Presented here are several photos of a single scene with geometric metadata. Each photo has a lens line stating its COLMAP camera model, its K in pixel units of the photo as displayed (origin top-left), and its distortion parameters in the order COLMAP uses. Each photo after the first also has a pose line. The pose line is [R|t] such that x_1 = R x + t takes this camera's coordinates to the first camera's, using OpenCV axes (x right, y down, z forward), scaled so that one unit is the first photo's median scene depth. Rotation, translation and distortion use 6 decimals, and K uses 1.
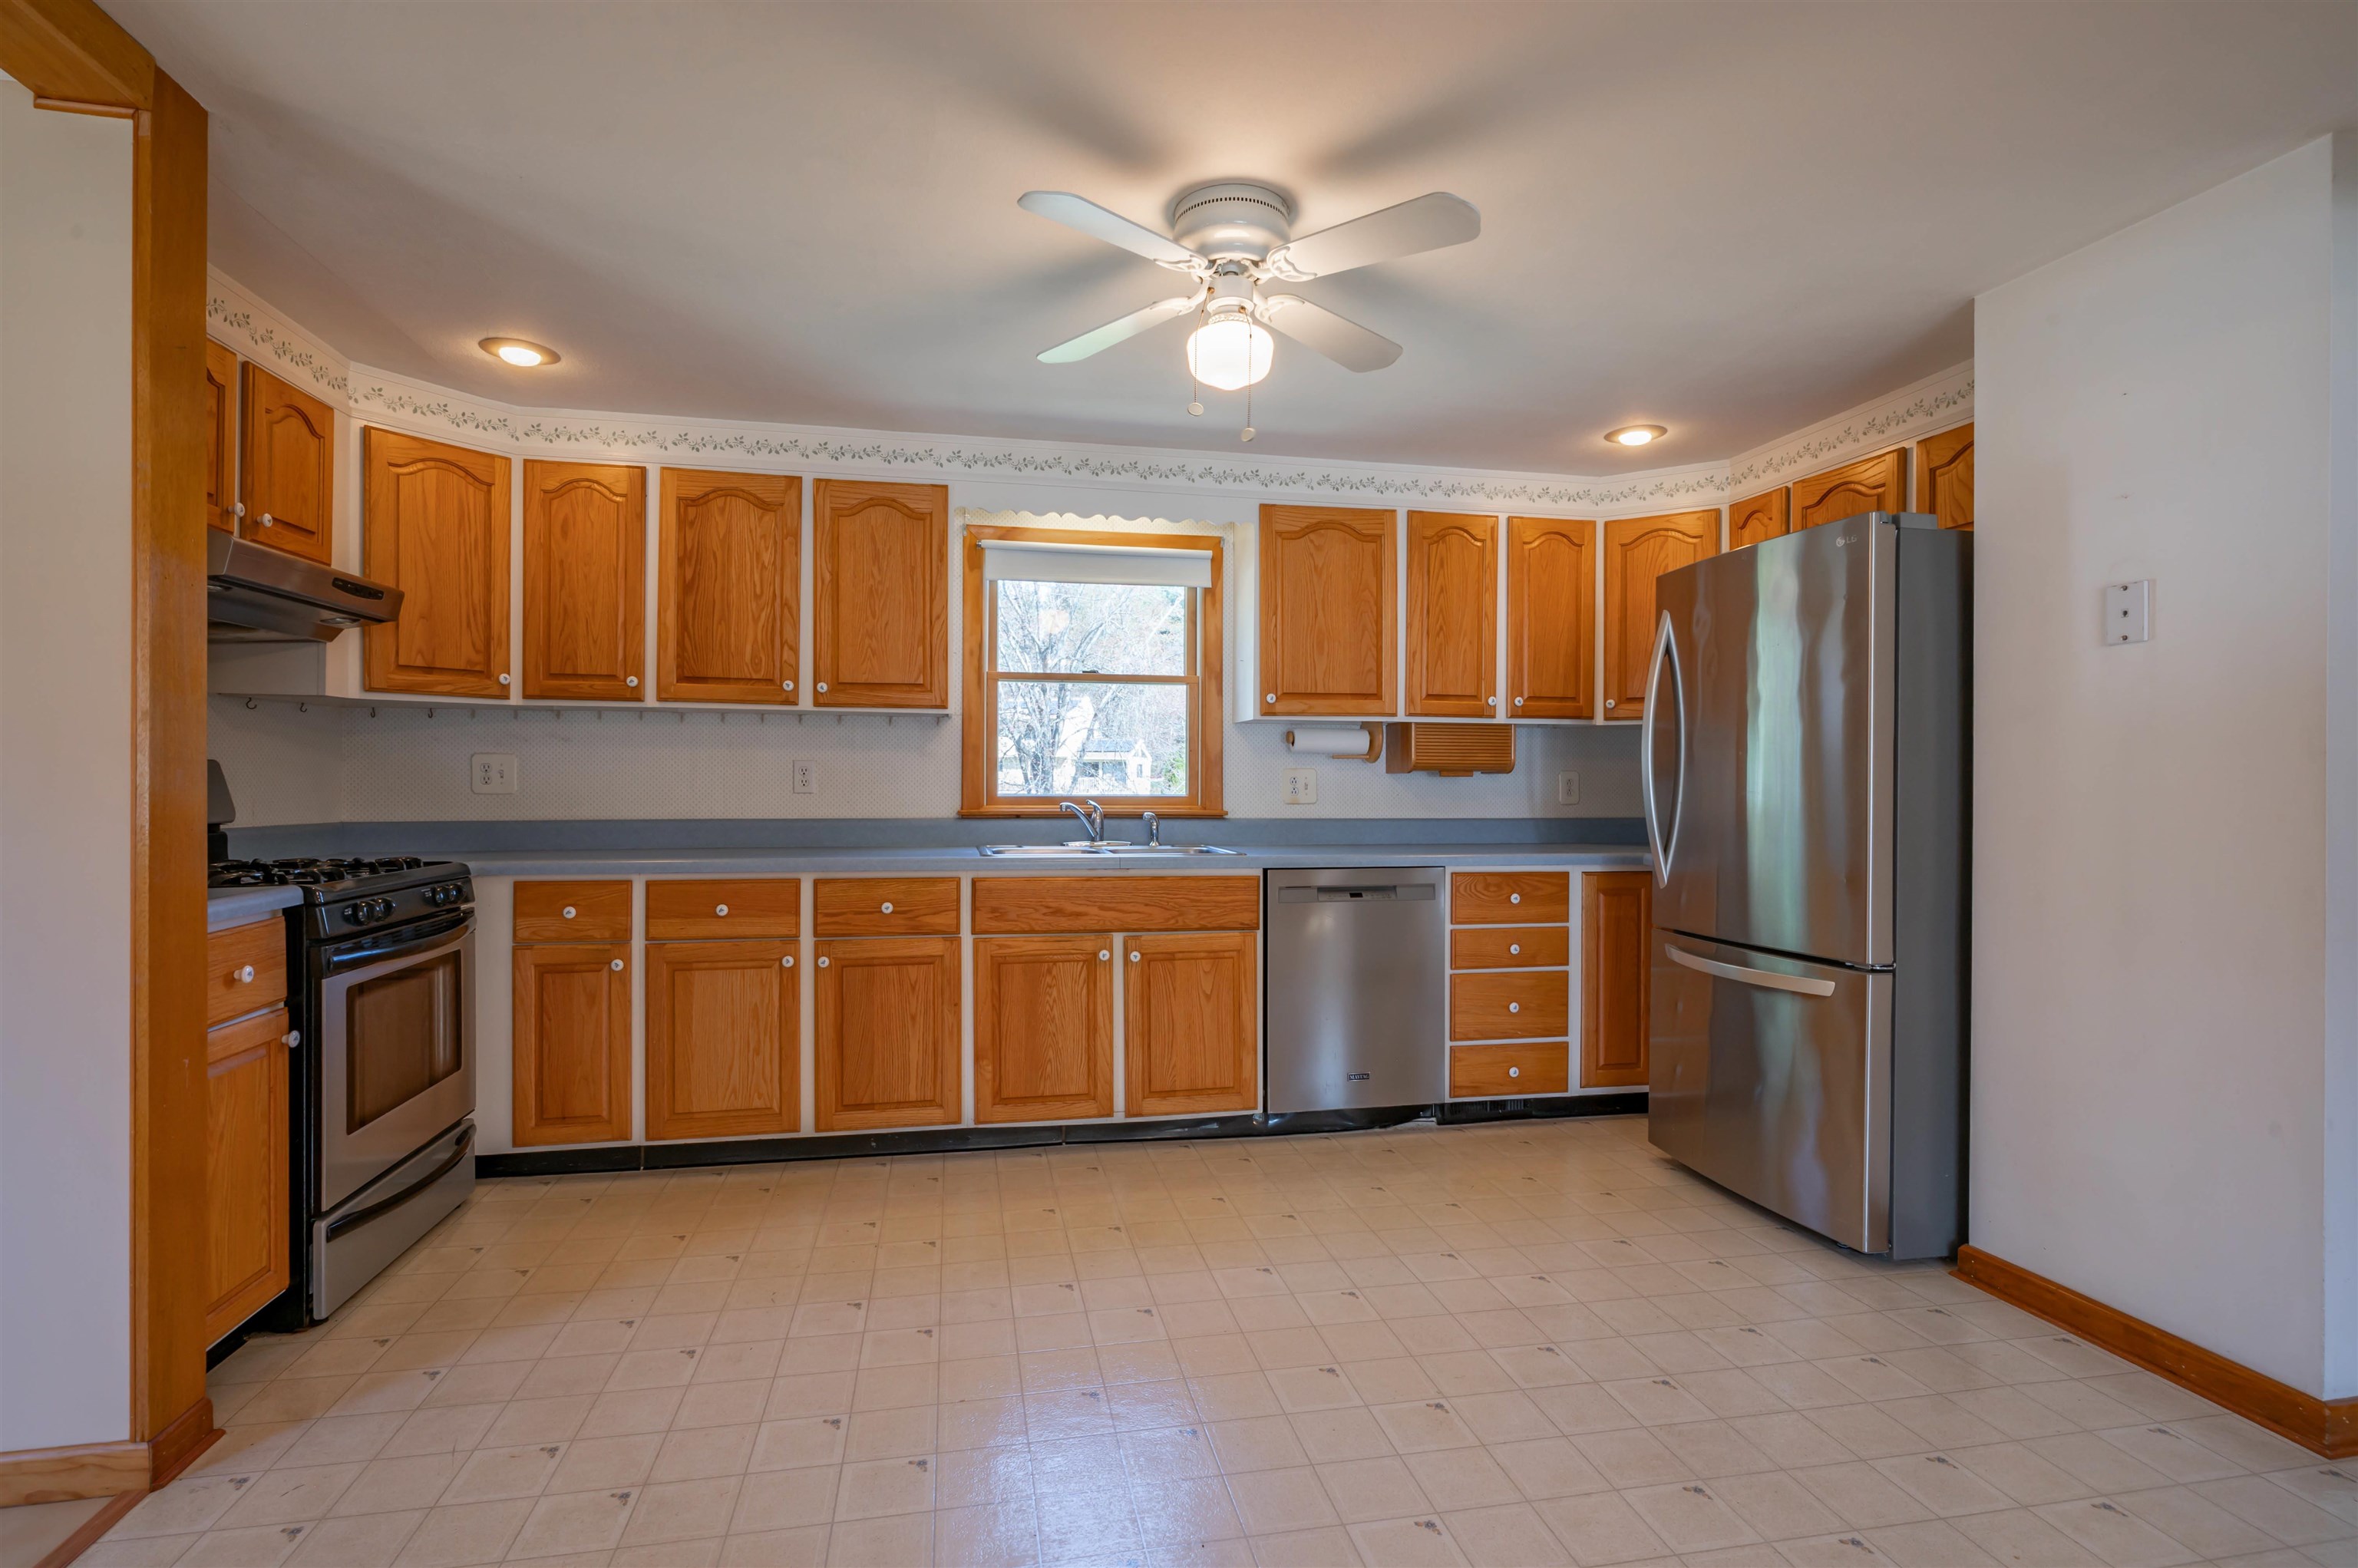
lens RADIAL K [[1132.6, 0, 1171.1], [0, 1132.6, 769.7], [0, 0, 1]] dist [0.000286, 0.000658]
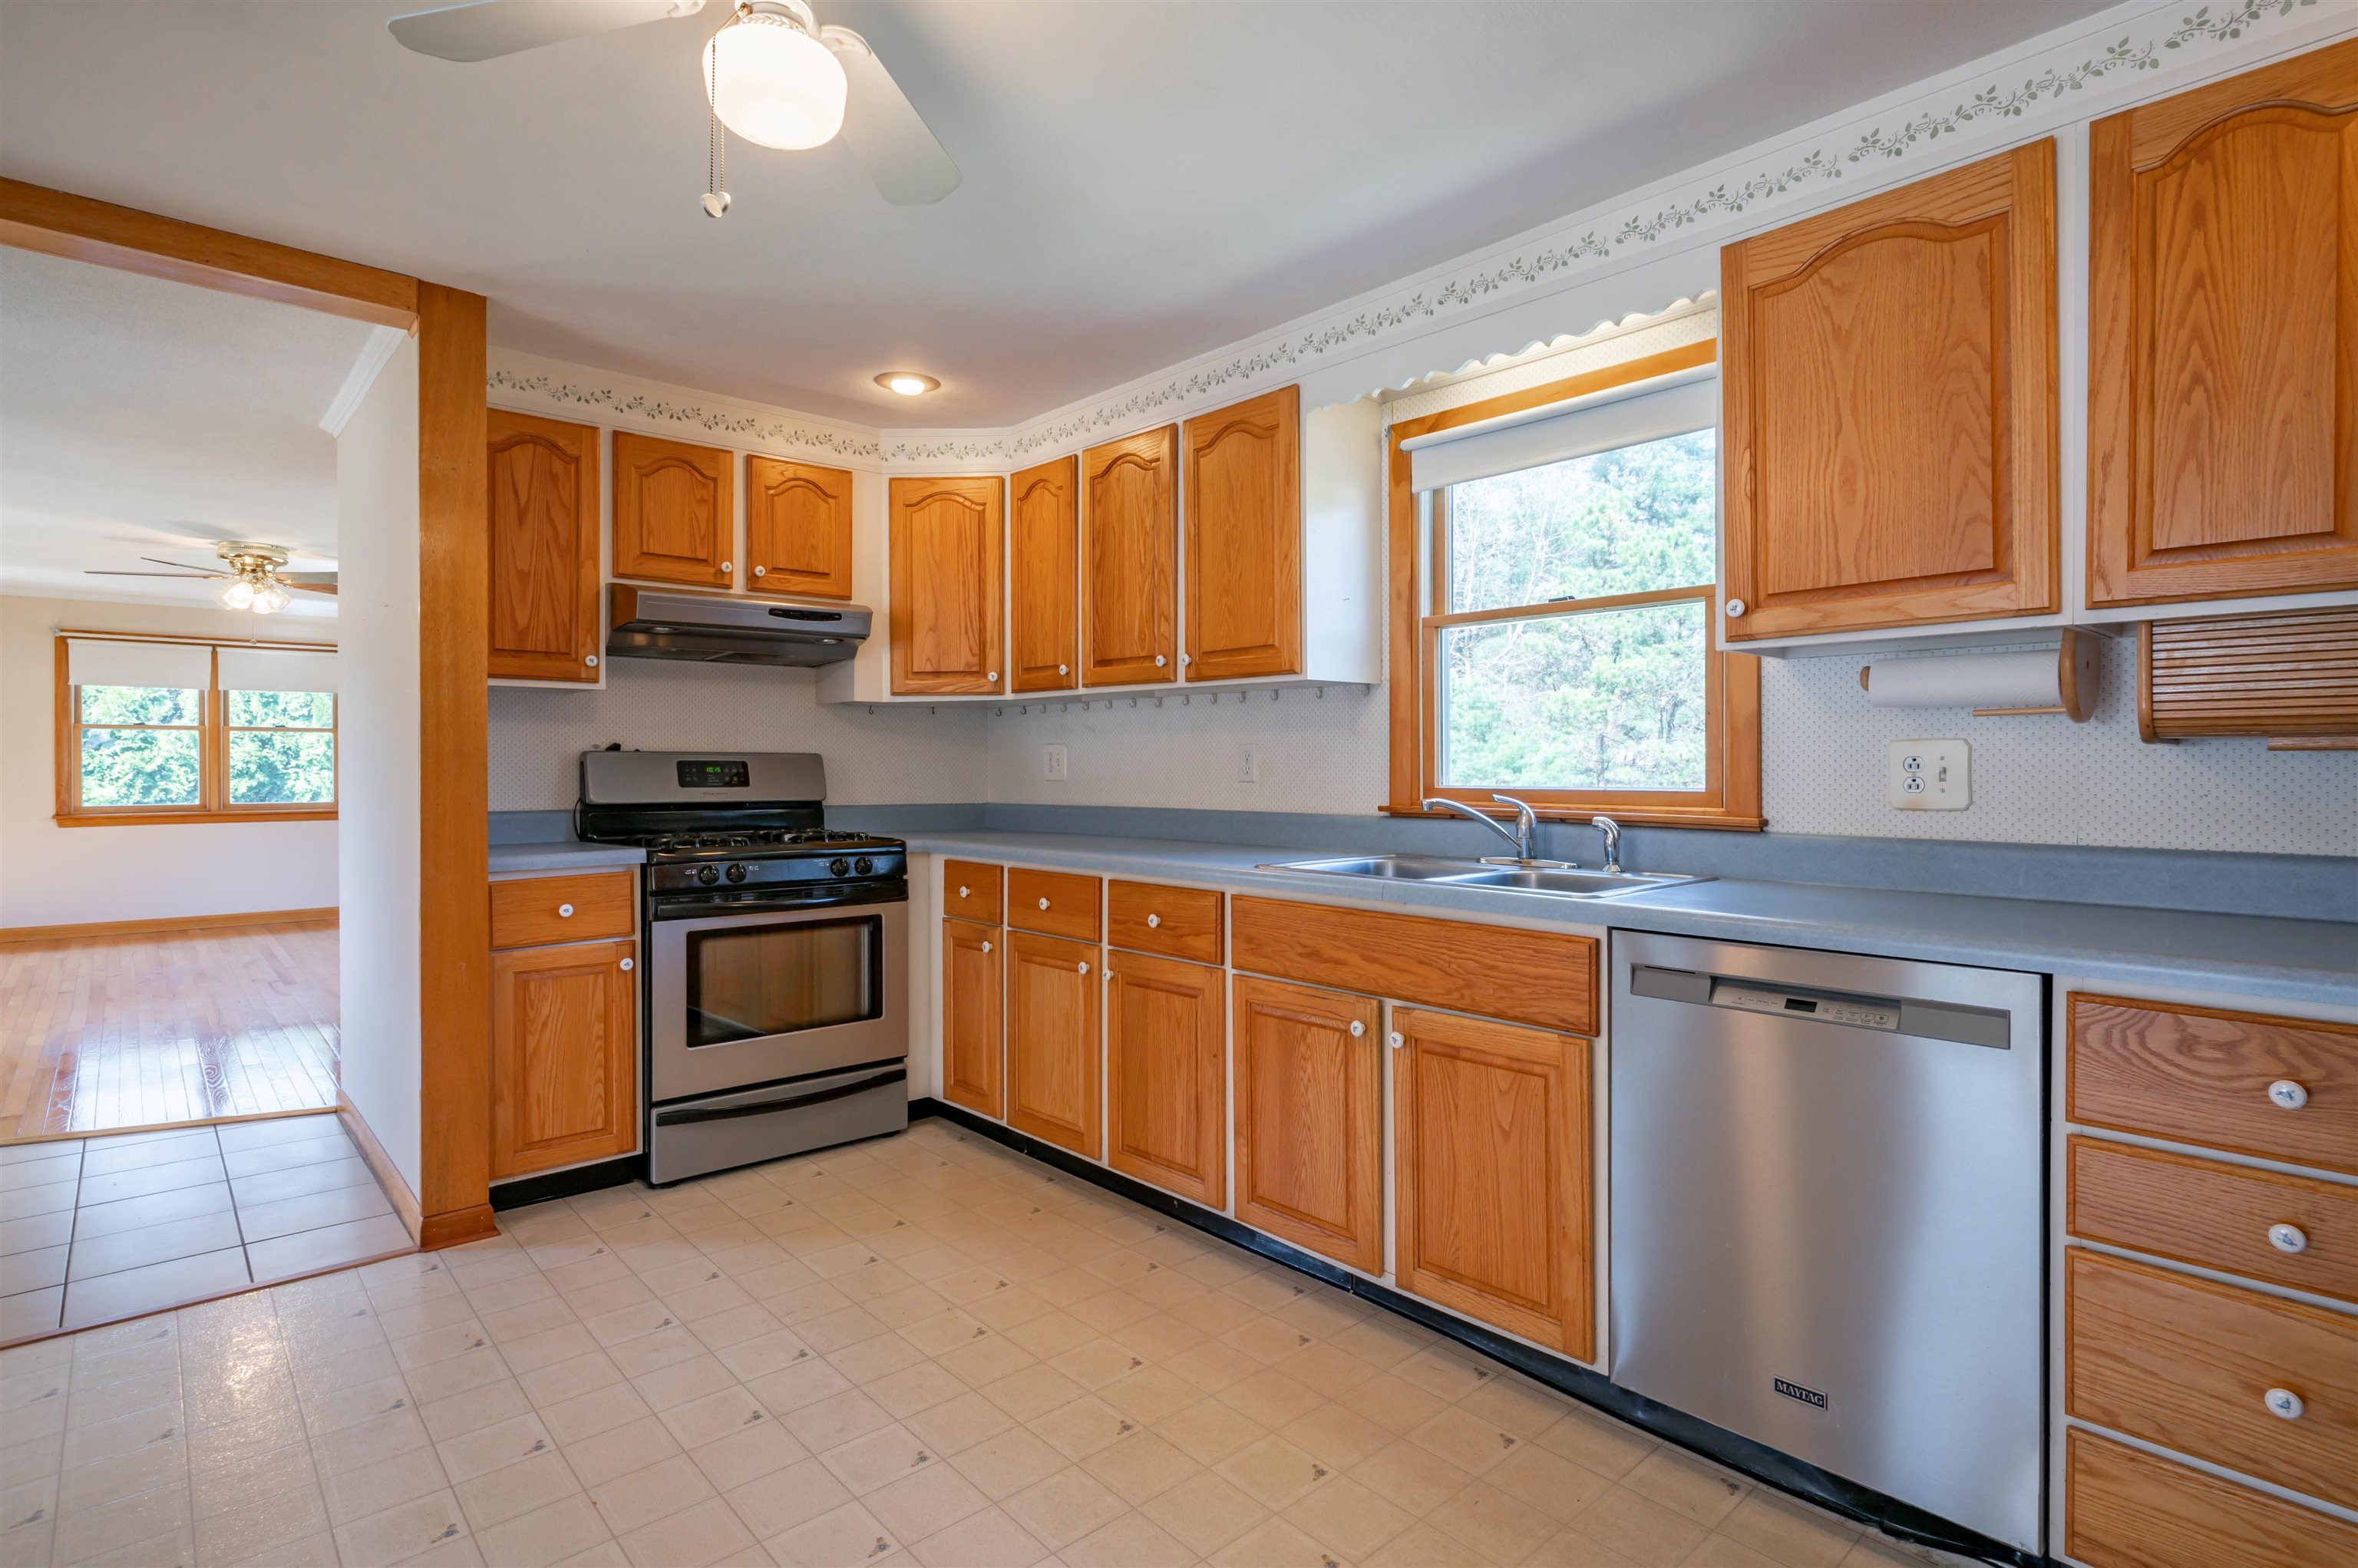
lens RADIAL K [[1167.9, 0, 1178.8], [0, 1167.9, 760.9], [0, 0, 1]] dist [-0.000979, 0.000750]
pose [[0.510028, -0.008555, -0.860115, 0.465768], [0.012331, 0.999921, -0.002634, 0.007185], [0.860070, -0.009263, 0.510093, 0.548101]]
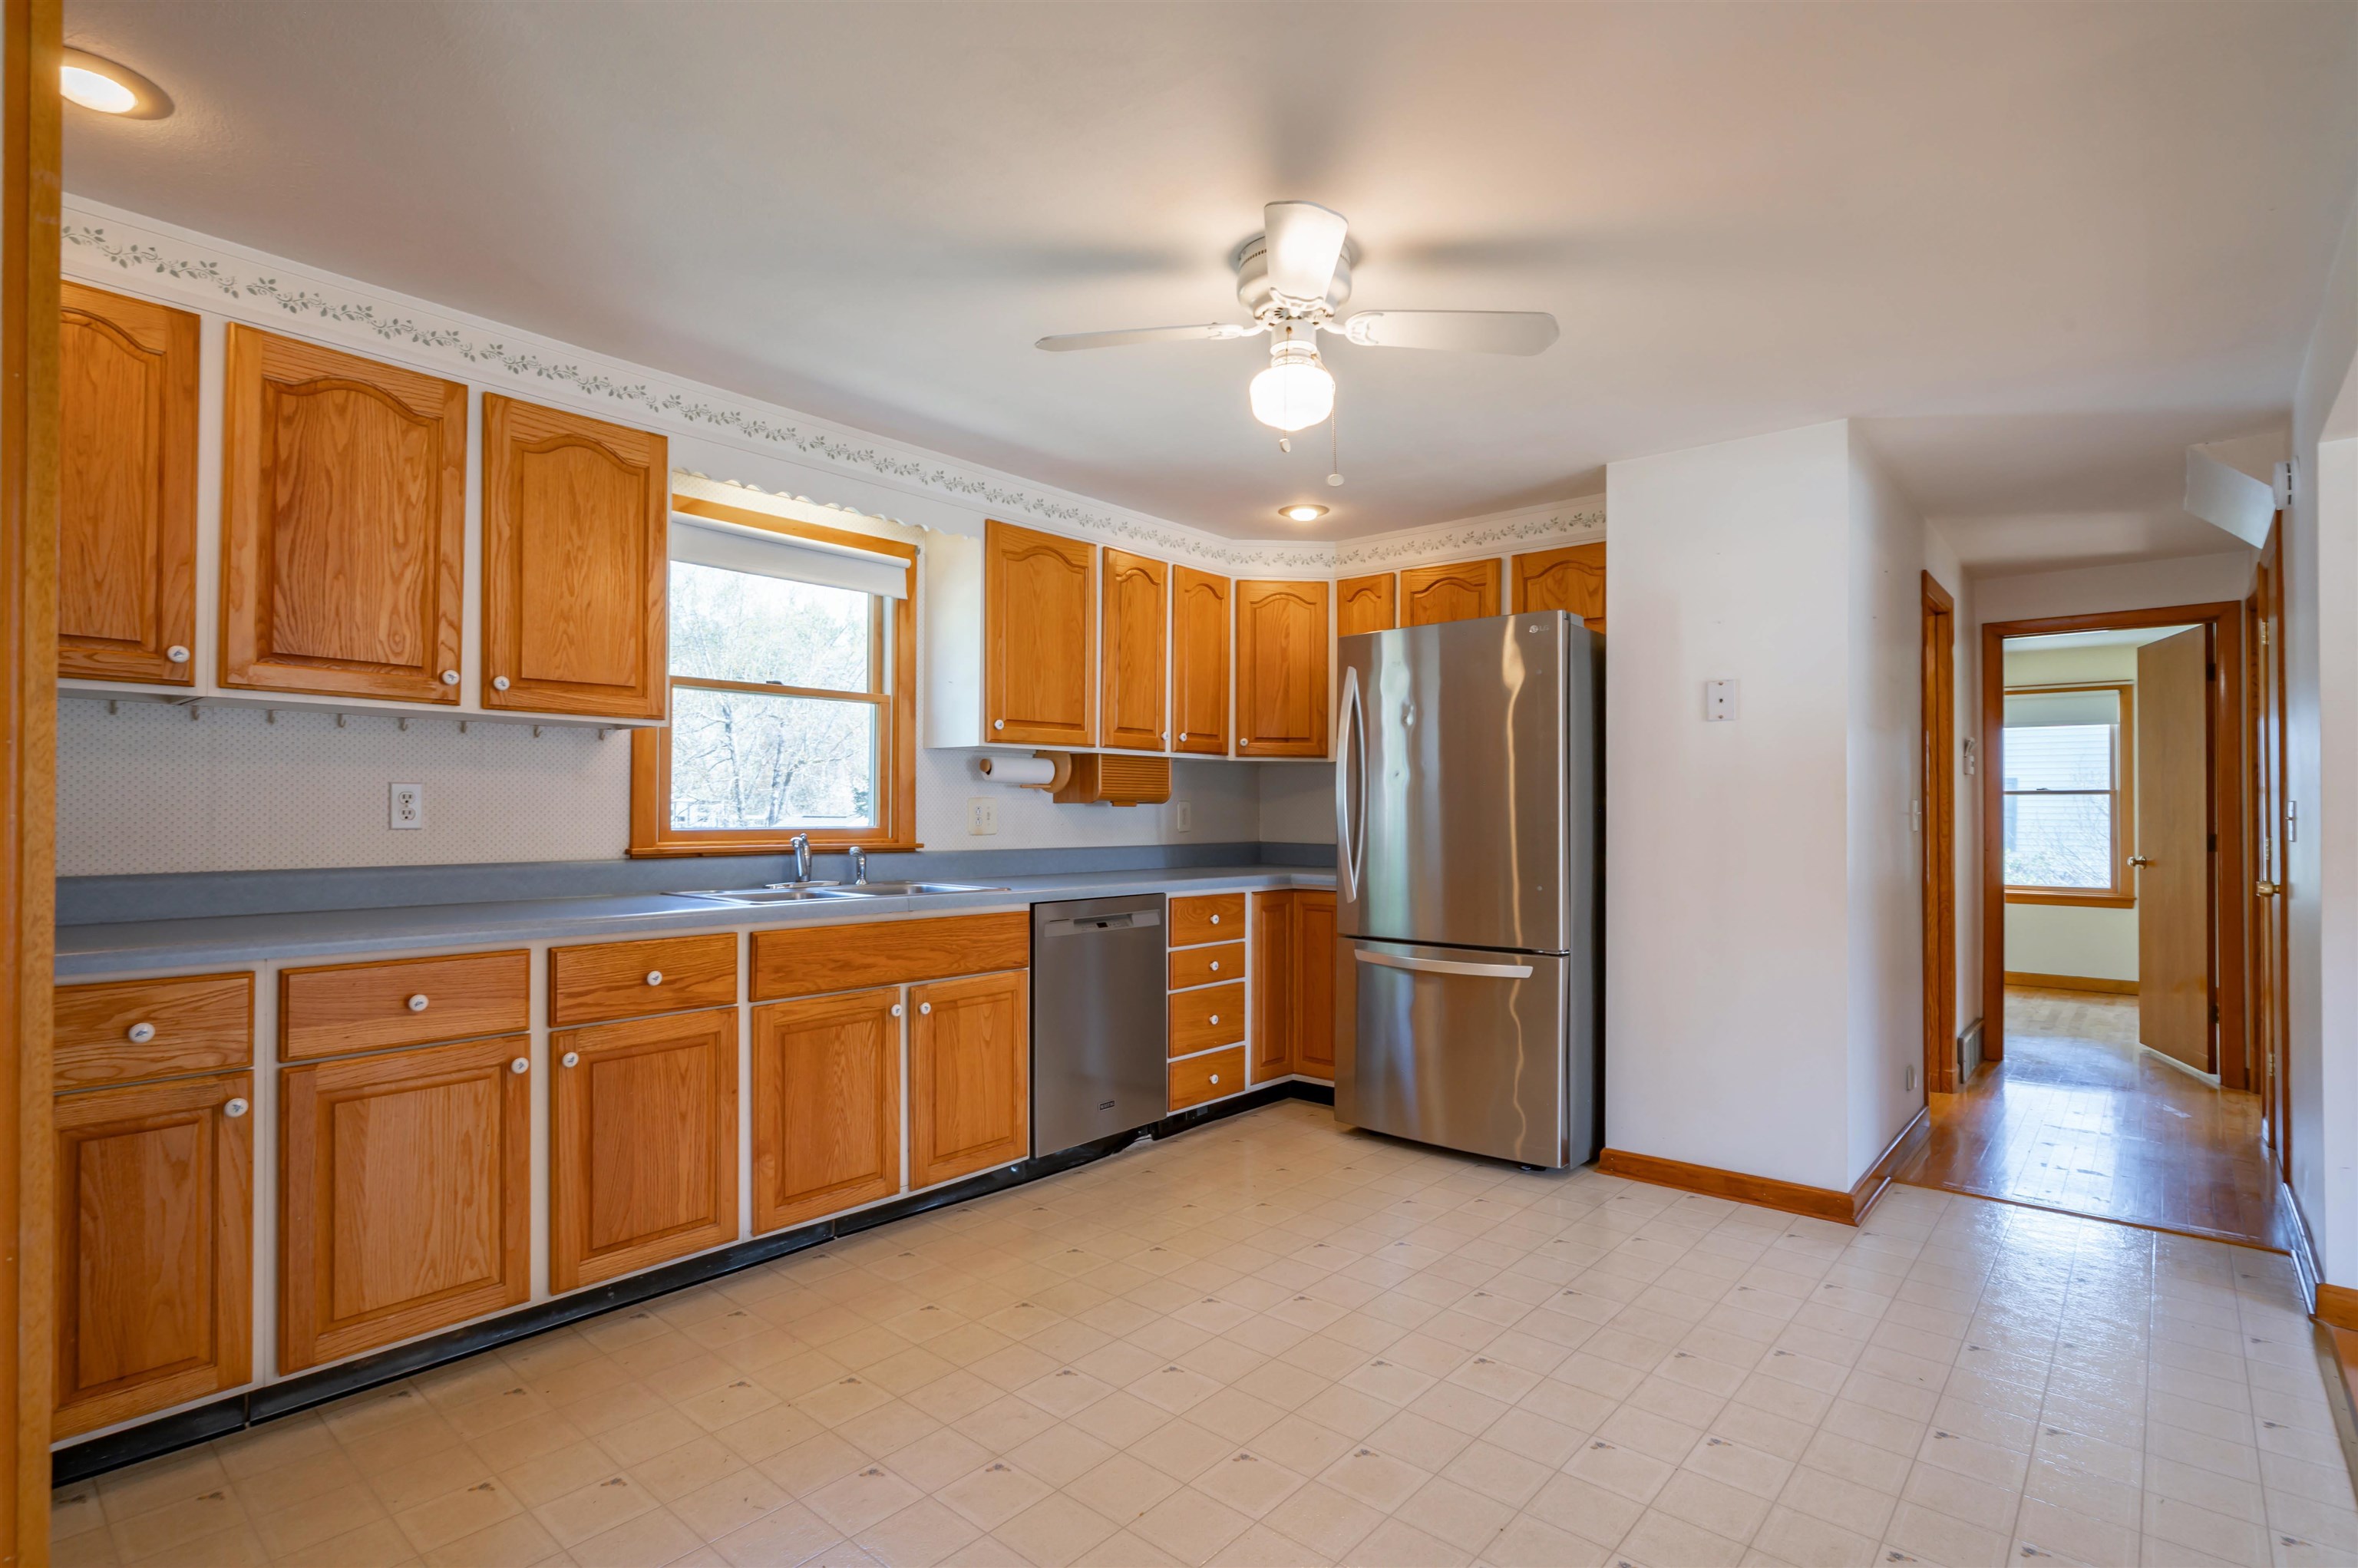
lens RADIAL K [[1150.8, 0, 1182.0], [0, 1150.8, 789.2], [0, 0, 1]] dist [0.004548, 0.001355]
pose [[0.789022, 0.010347, 0.614278, -0.423813], [-0.007252, 0.999945, -0.007529, -0.002683], [-0.614322, 0.001485, 0.789054, 0.154996]]
